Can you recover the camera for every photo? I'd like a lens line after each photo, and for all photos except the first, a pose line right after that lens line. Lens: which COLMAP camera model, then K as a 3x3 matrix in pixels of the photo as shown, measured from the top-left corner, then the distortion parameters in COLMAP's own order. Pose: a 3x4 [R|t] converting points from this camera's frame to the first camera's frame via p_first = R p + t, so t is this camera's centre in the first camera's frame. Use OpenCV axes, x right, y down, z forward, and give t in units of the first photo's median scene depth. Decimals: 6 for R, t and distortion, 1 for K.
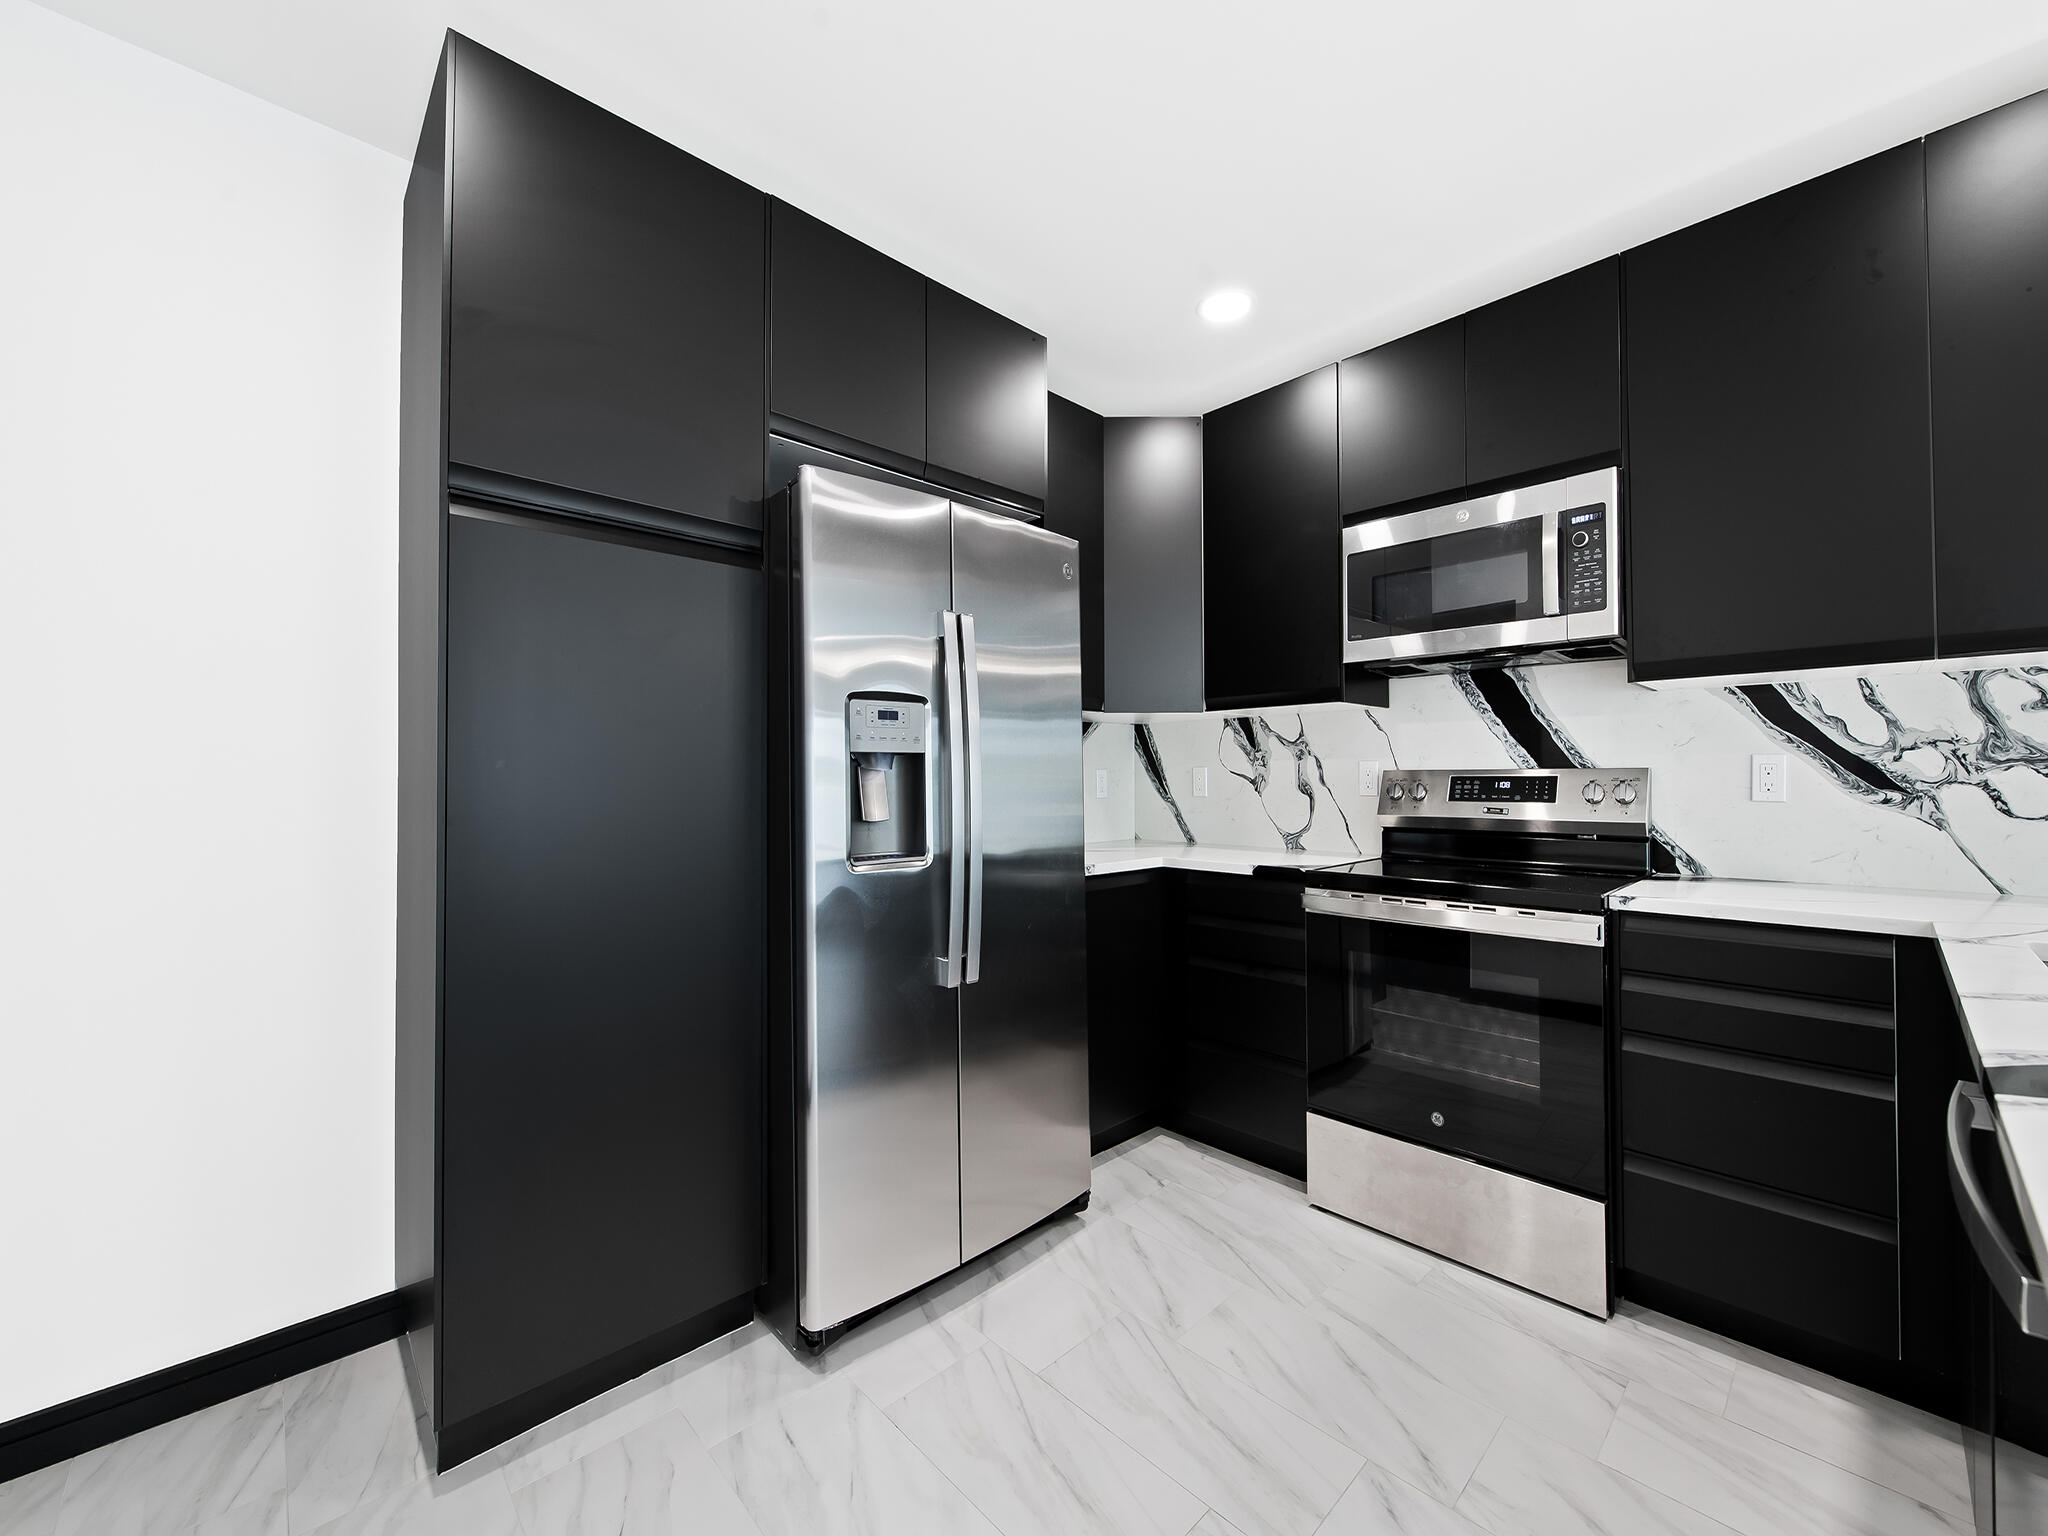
lens RADIAL K [[811.2, 0, 1018.7], [0, 811.2, 780.6], [0, 0, 1]] dist [-0.000374, -0.002818]
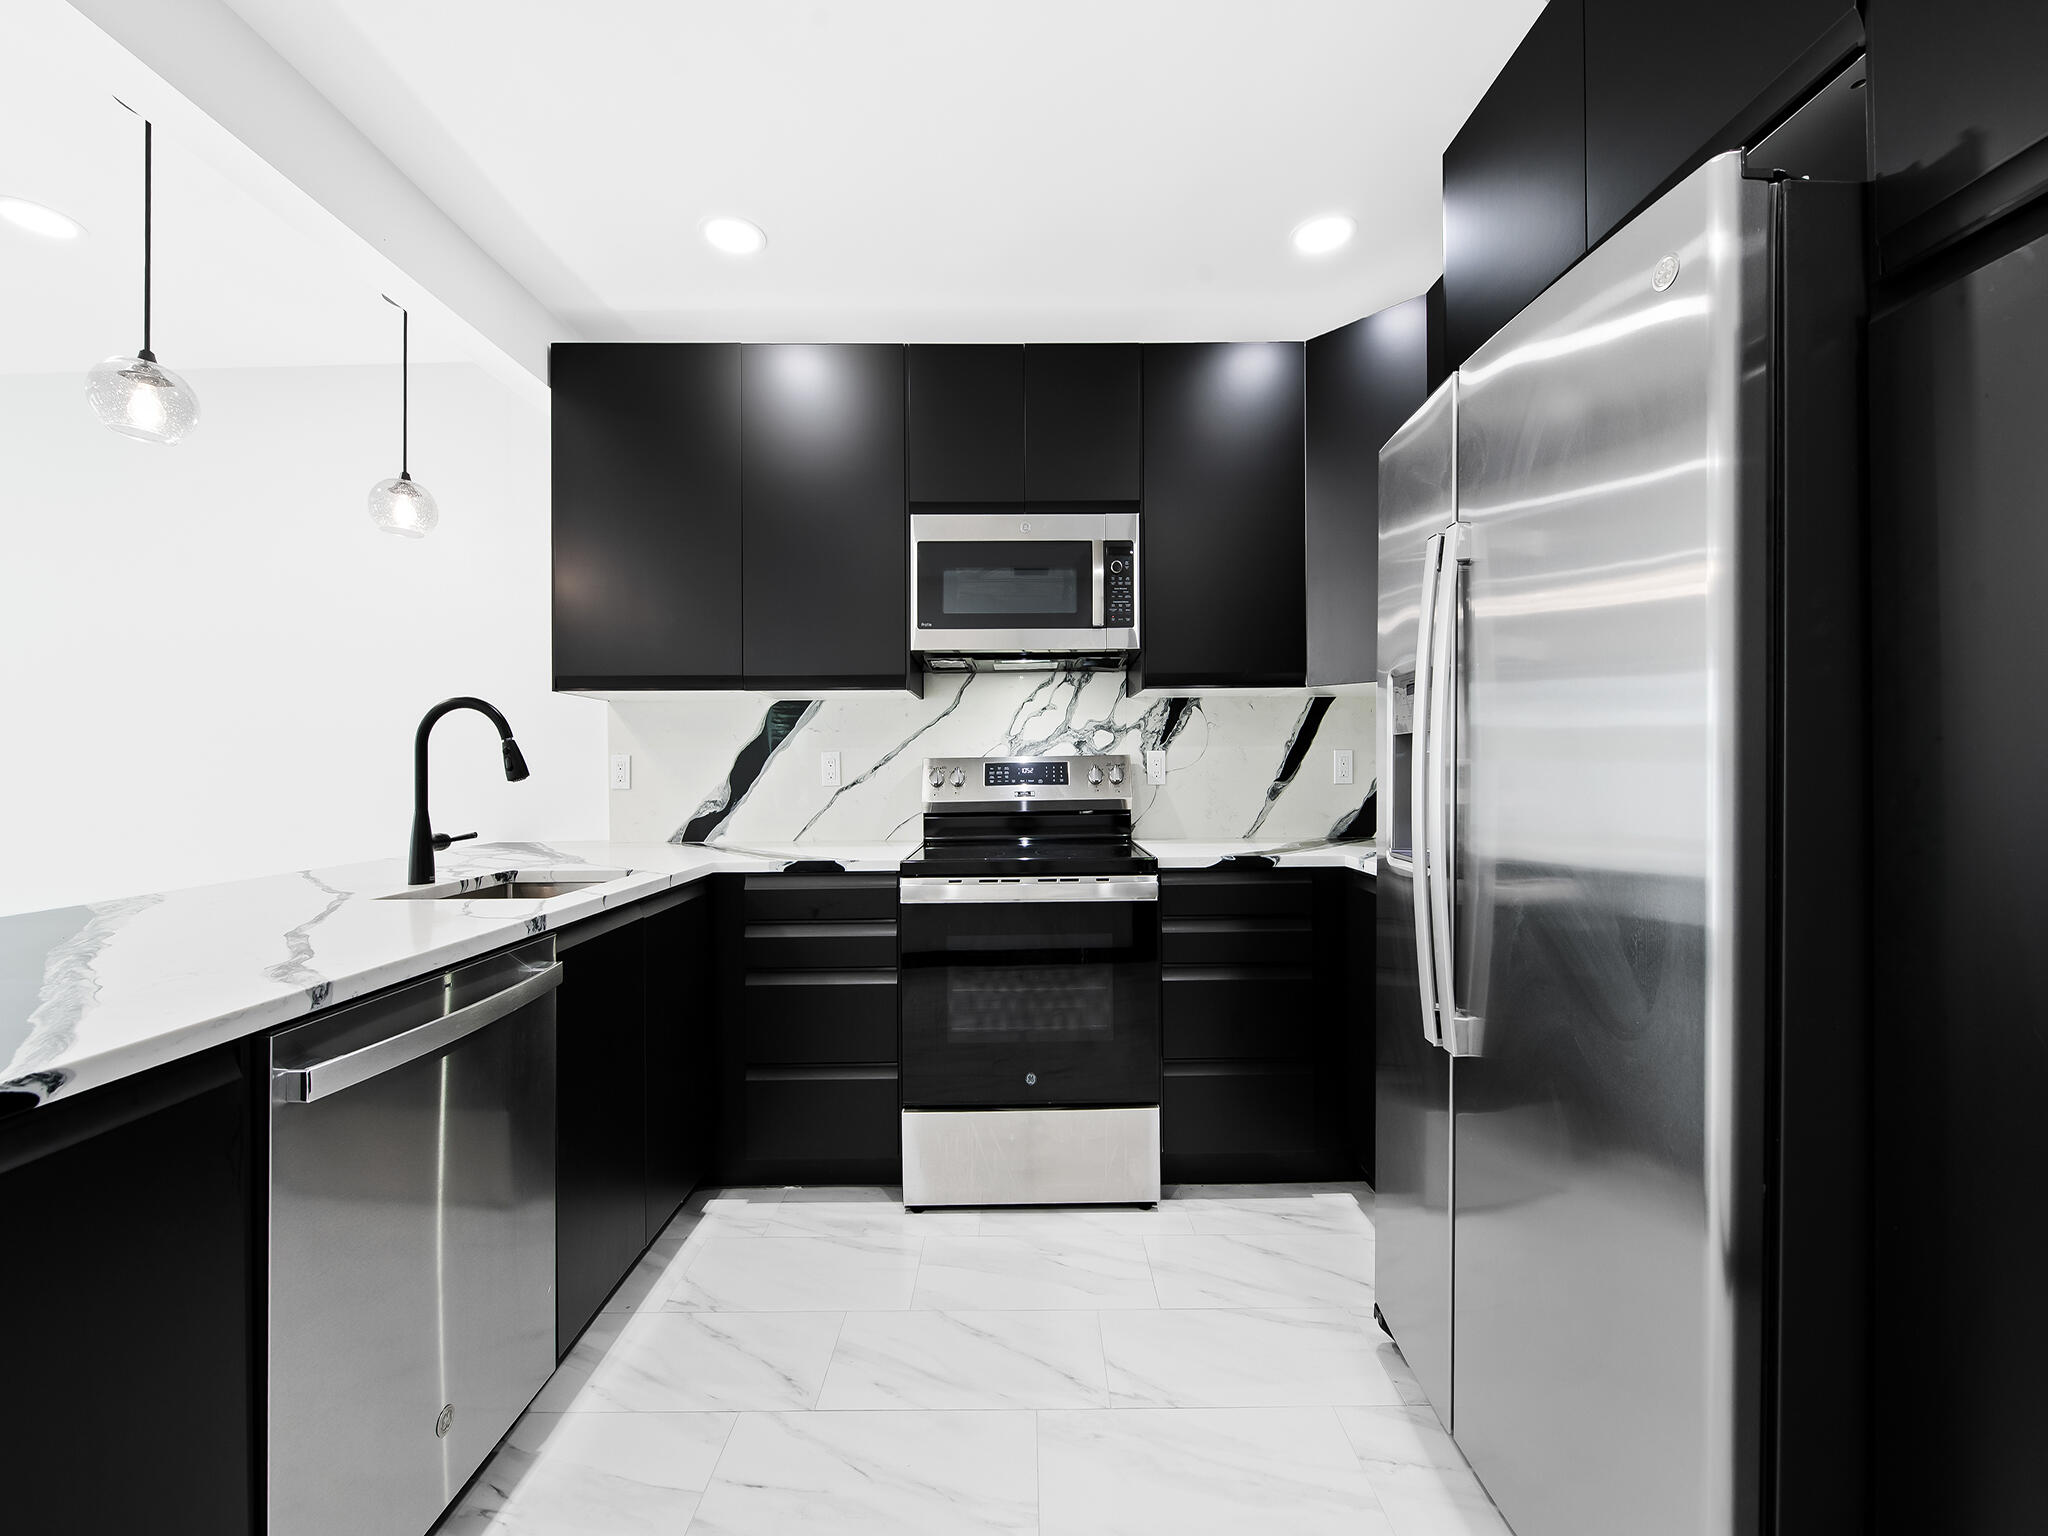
lens RADIAL K [[811.2, 0, 1027.5], [0, 811.2, 771.1], [0, 0, 1]] dist [-0.000374, -0.002818]
pose [[0.669440, -0.007403, 0.742830, -0.289906], [0.007941, 0.999965, 0.002809, 0.002935], [-0.742824, 0.004019, 0.669475, 0.281523]]
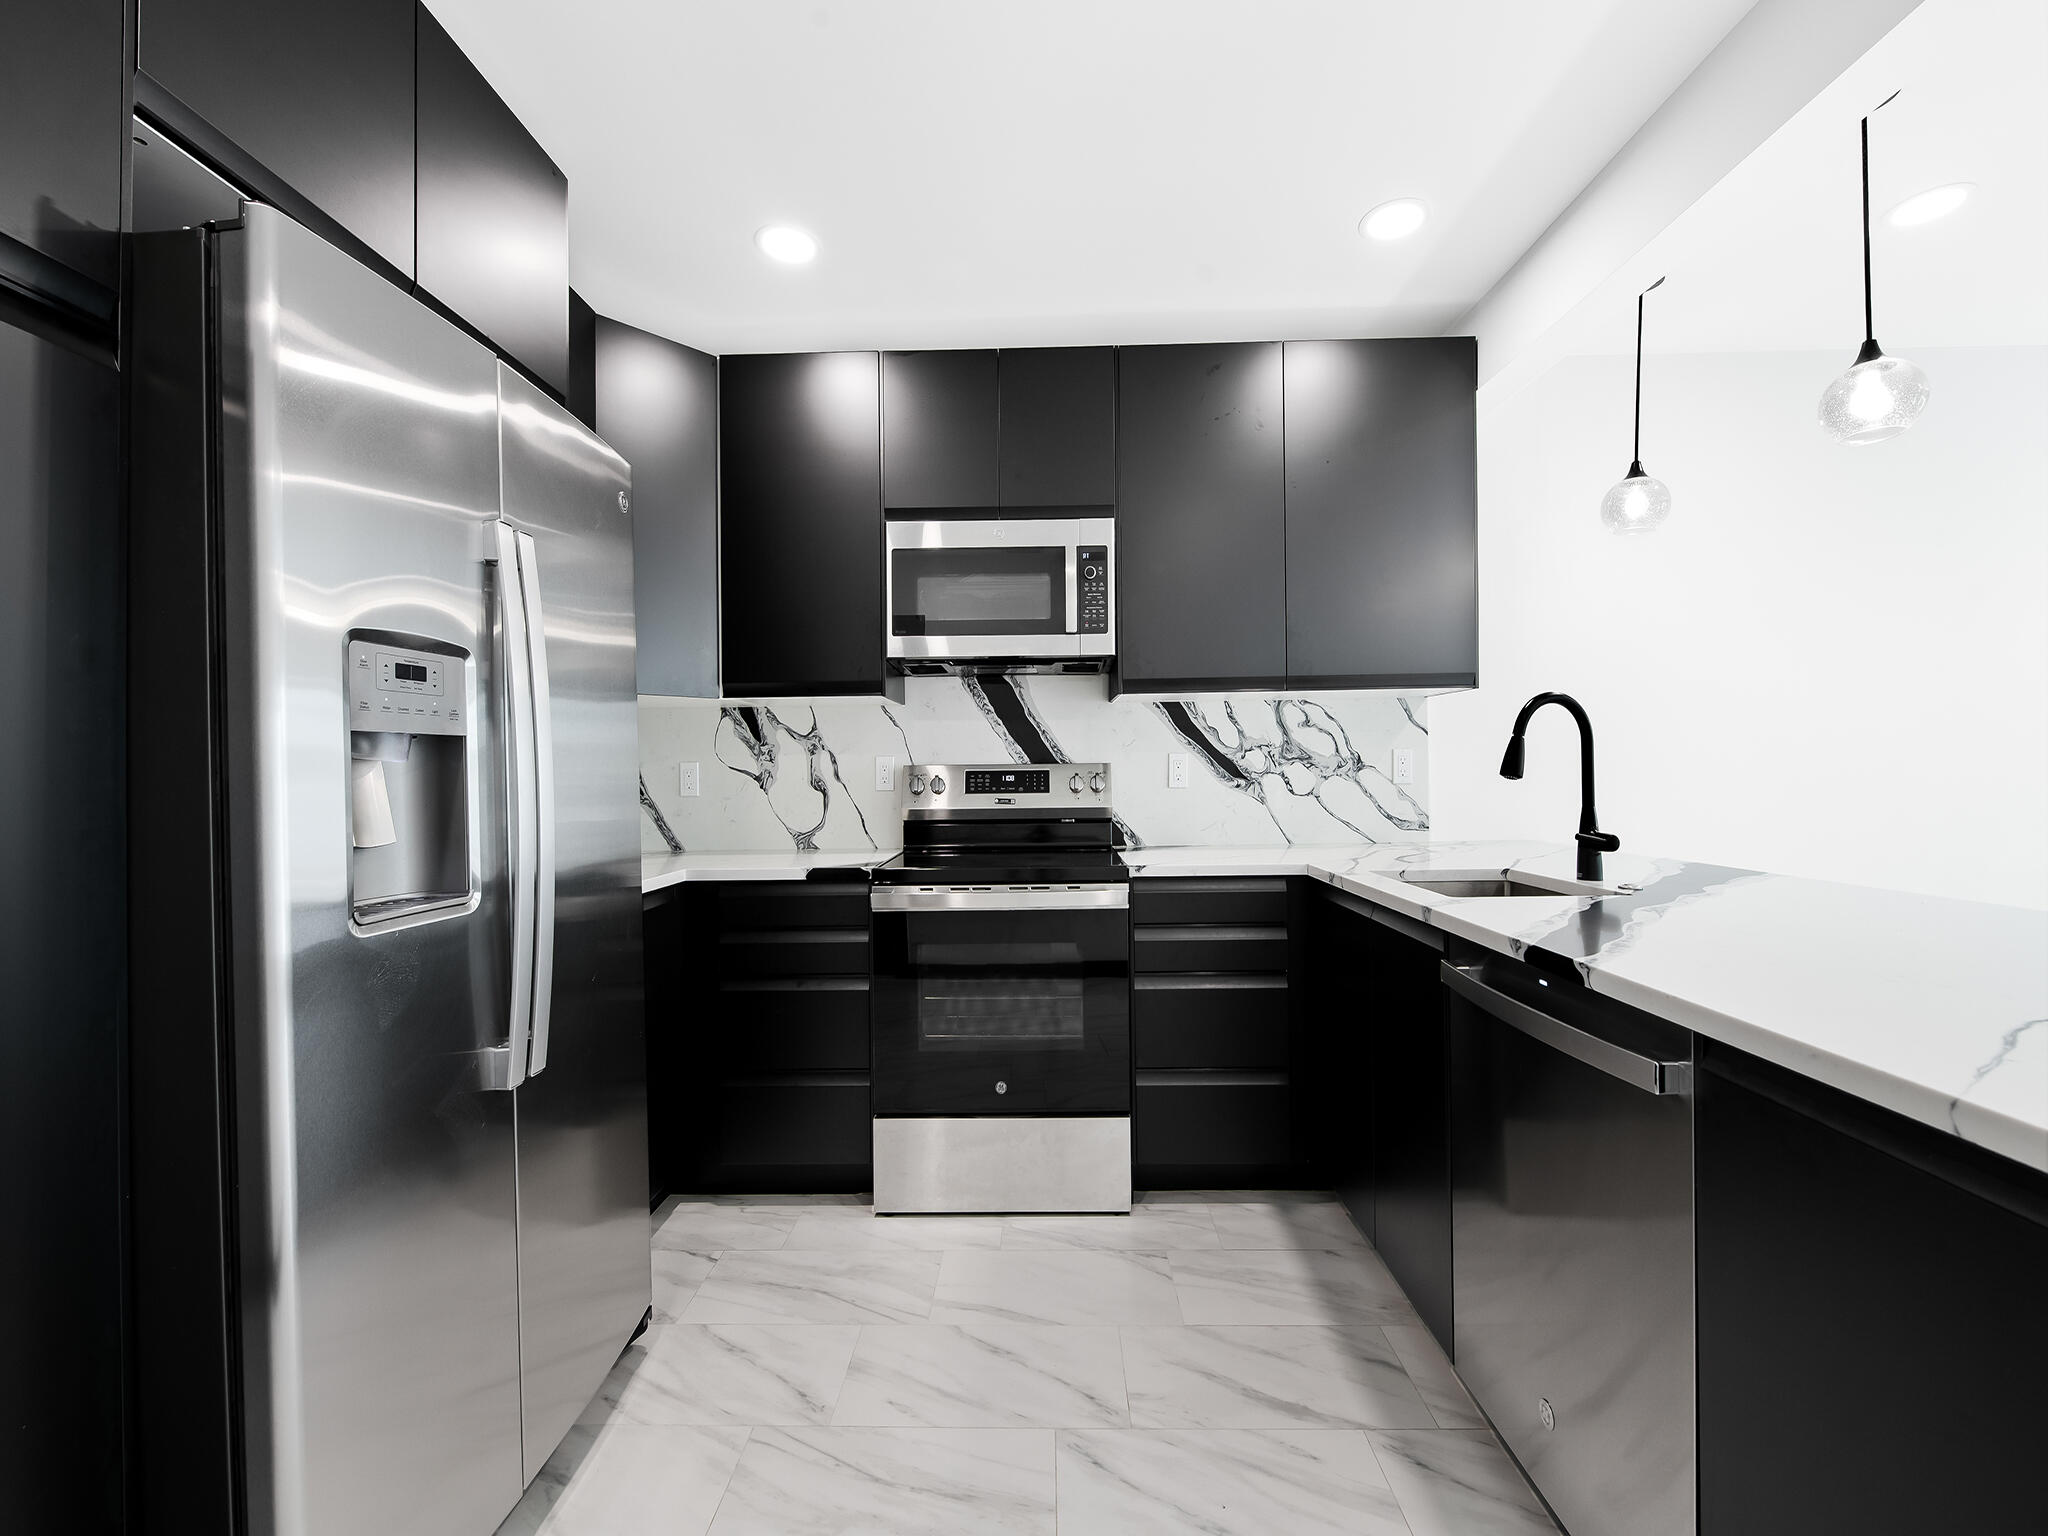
lens RADIAL K [[831.4, 0, 1024.6], [0, 831.4, 778.1], [0, 0, 1]] dist [-0.001040, -0.002780]
pose [[0.700739, -0.009494, 0.713355, -0.249963], [0.010794, 0.999938, 0.002706, 0.002657], [-0.713336, 0.005804, 0.700798, 0.202351]]
